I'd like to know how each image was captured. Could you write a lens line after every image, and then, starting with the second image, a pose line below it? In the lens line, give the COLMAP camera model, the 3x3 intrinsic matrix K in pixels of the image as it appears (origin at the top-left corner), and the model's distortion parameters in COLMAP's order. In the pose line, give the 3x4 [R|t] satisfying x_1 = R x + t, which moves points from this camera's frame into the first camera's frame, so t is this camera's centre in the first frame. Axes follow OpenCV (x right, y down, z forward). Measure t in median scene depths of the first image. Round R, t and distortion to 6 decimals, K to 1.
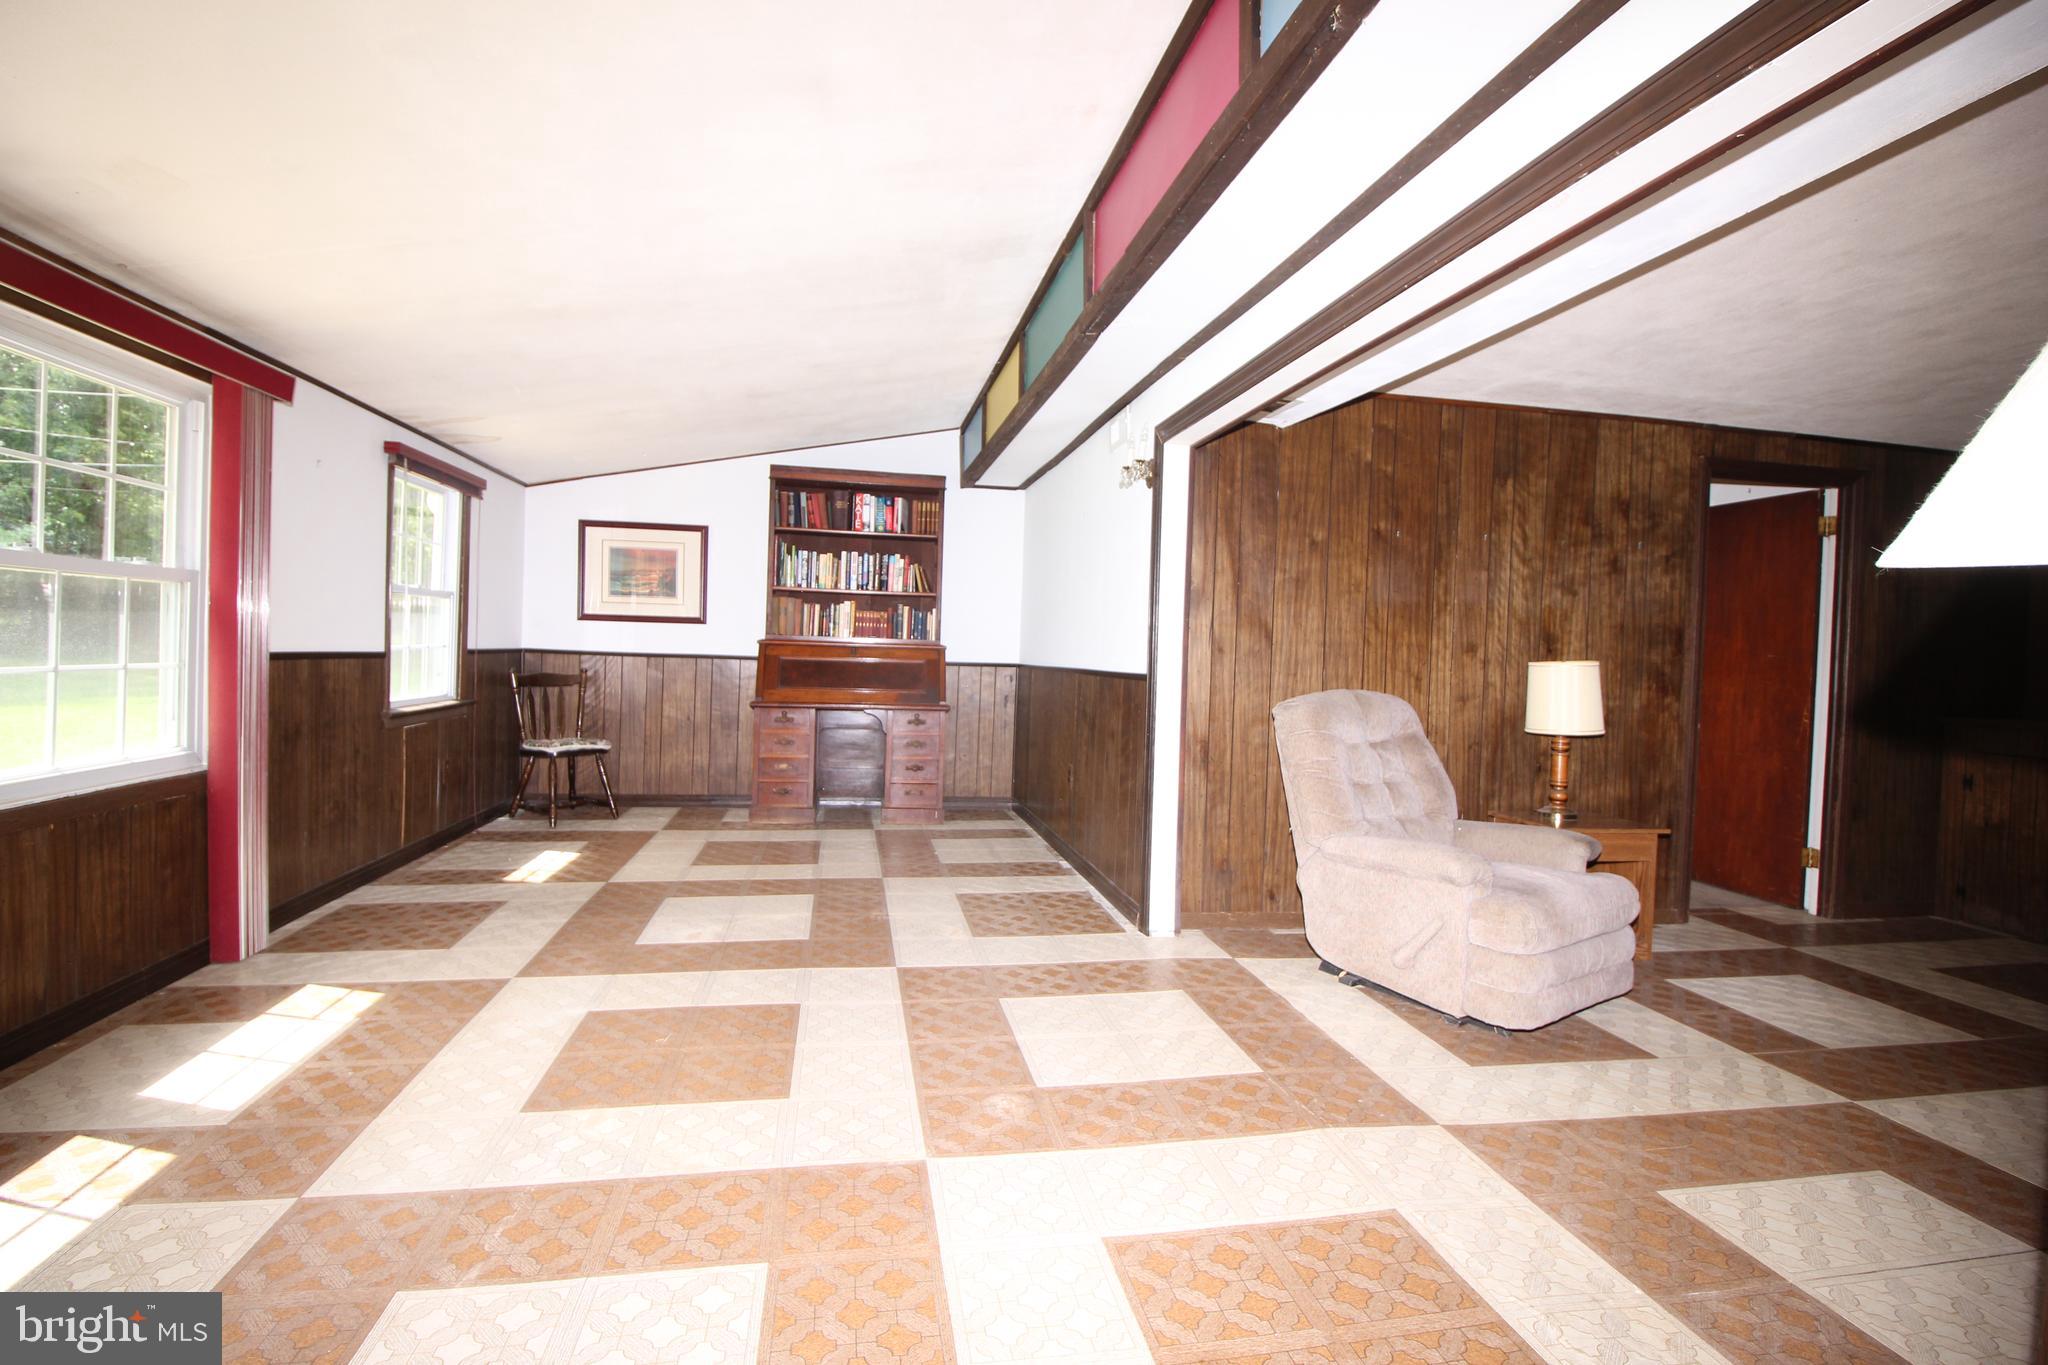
lens RADIAL K [[946.4, 0, 1014.9], [0, 946.4, 667.1], [0, 0, 1]] dist [0.001242, -0.013547]
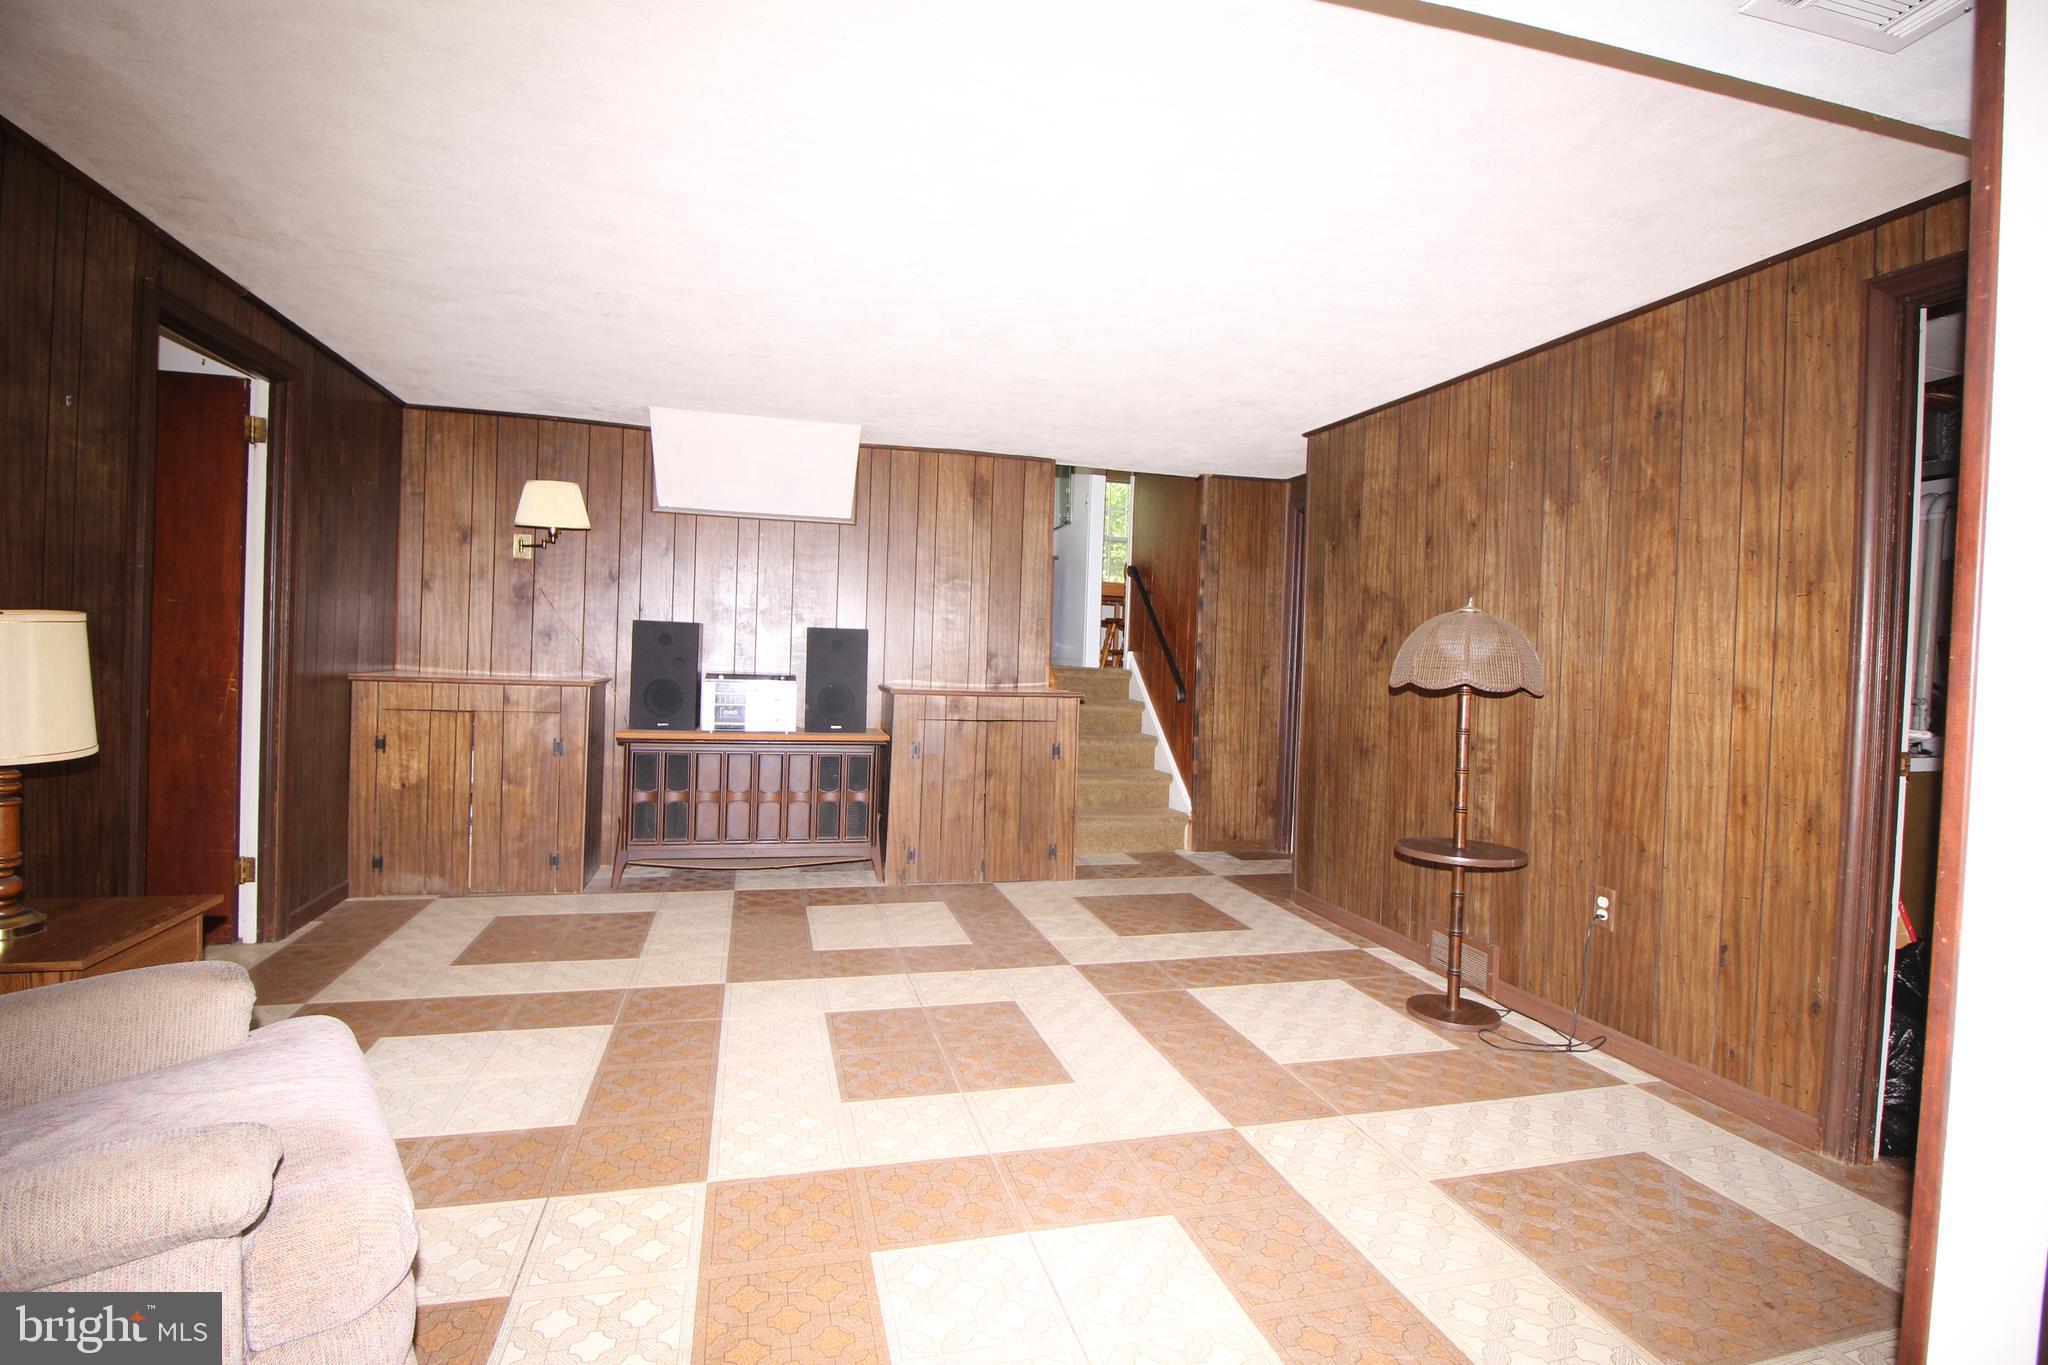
lens RADIAL K [[942.5, 0, 1011.5], [0, 942.5, 670.5], [0, 0, 1]] dist [0.000365, -0.013529]
pose [[-0.083068, -0.055681, 0.994987, 0.067184], [-0.020148, 0.998328, 0.054186, -0.011631], [-0.996340, -0.015546, -0.084051, 0.522760]]
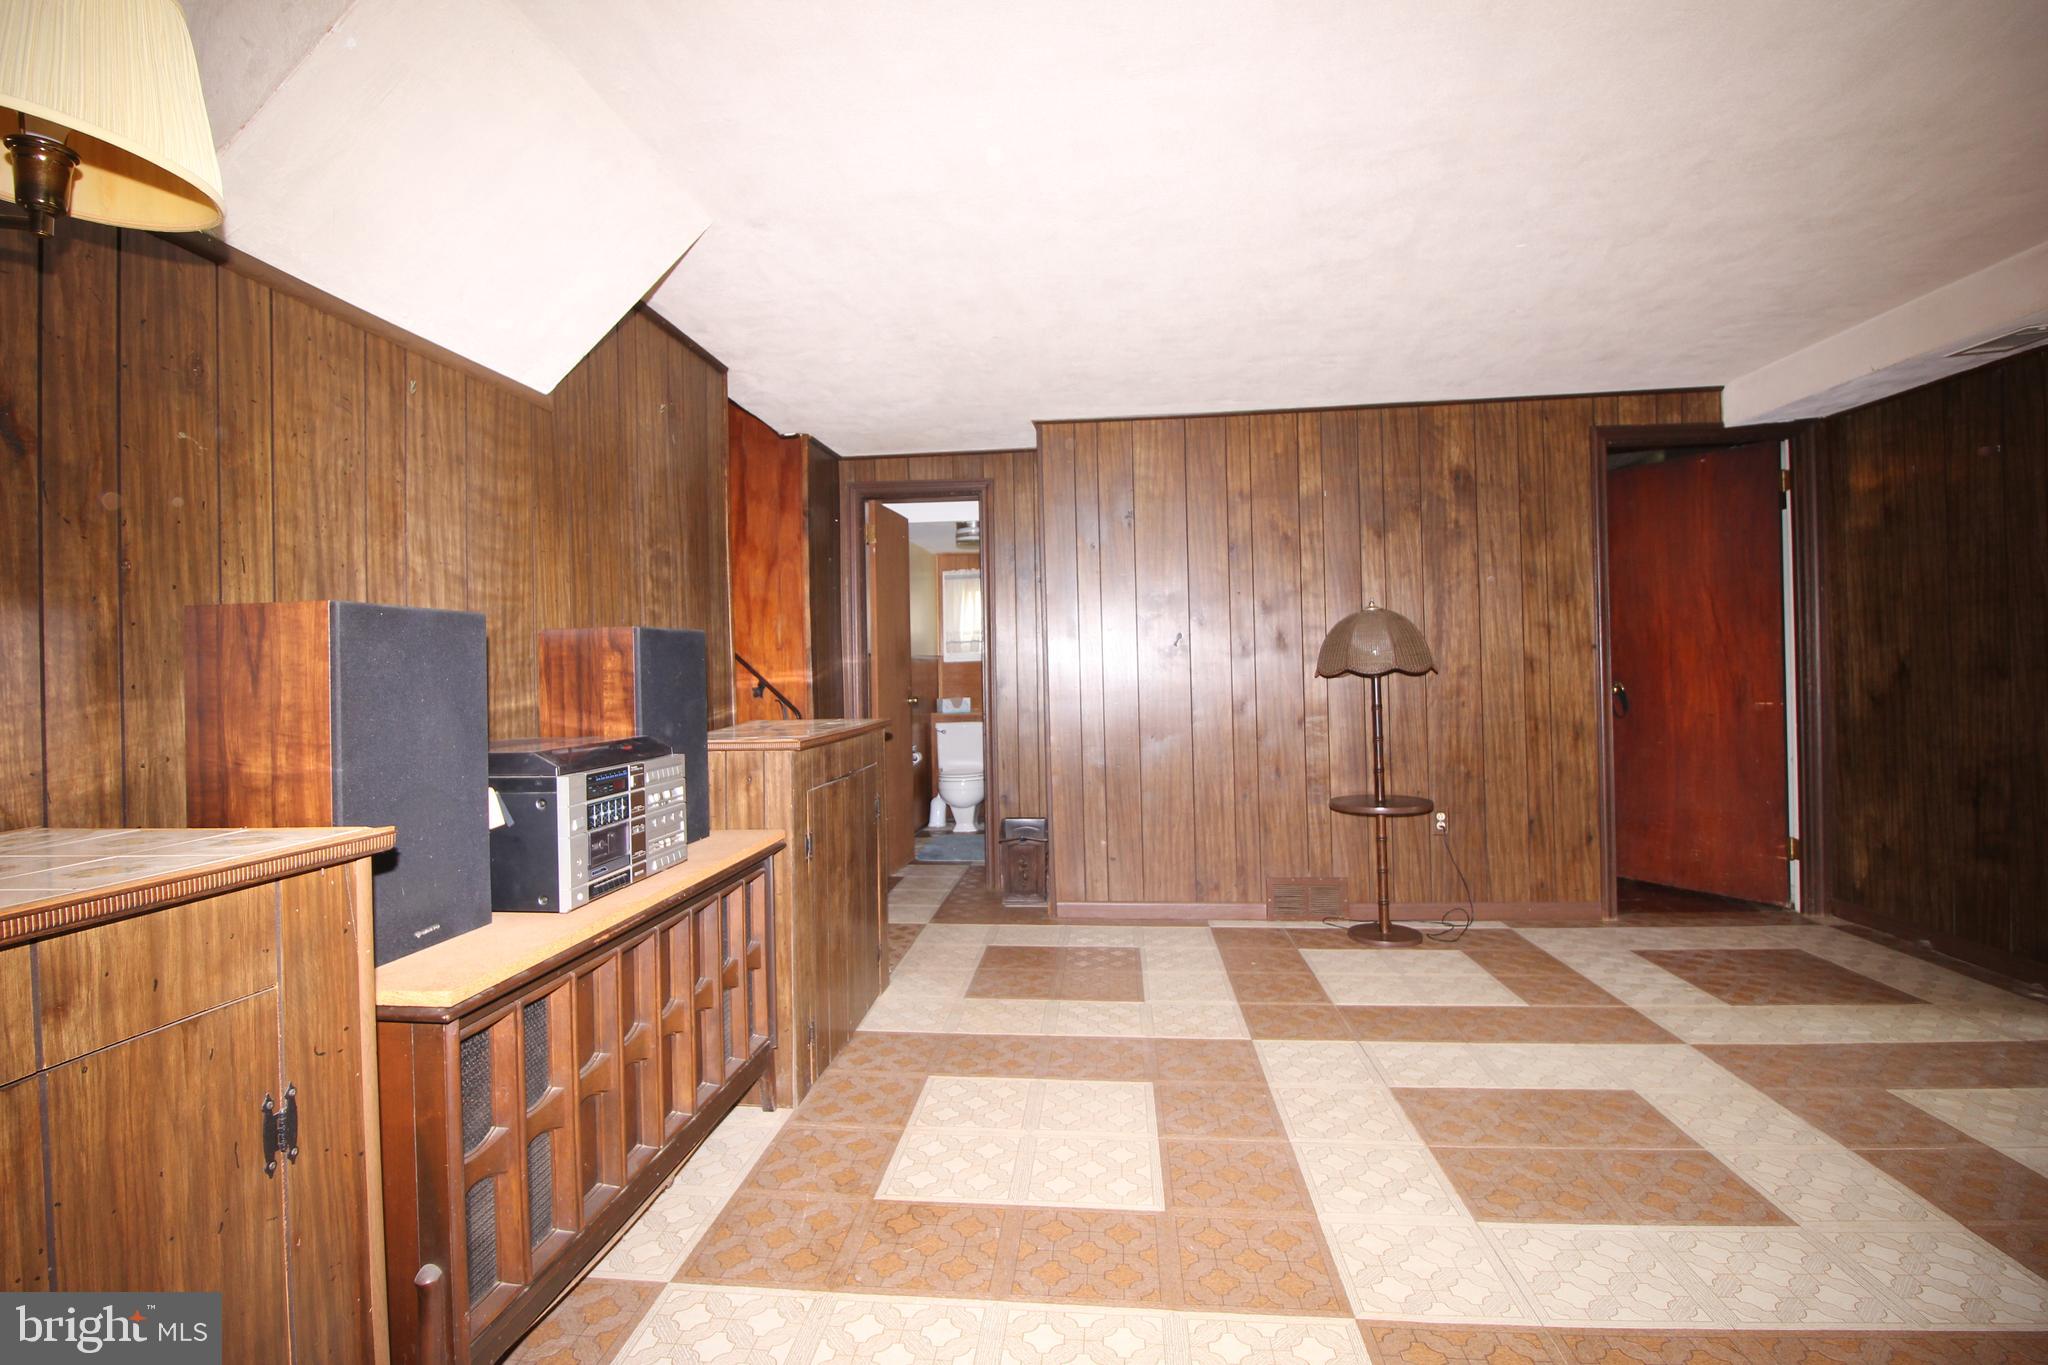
lens RADIAL K [[946.4, 0, 1014.9], [0, 946.4, 667.1], [0, 0, 1]] dist [0.001242, -0.013547]
pose [[-0.960524, -0.011798, 0.277946, 0.923022], [-0.005740, 0.999728, 0.022600, 0.014020], [-0.278138, 0.020112, -0.960331, 1.134201]]
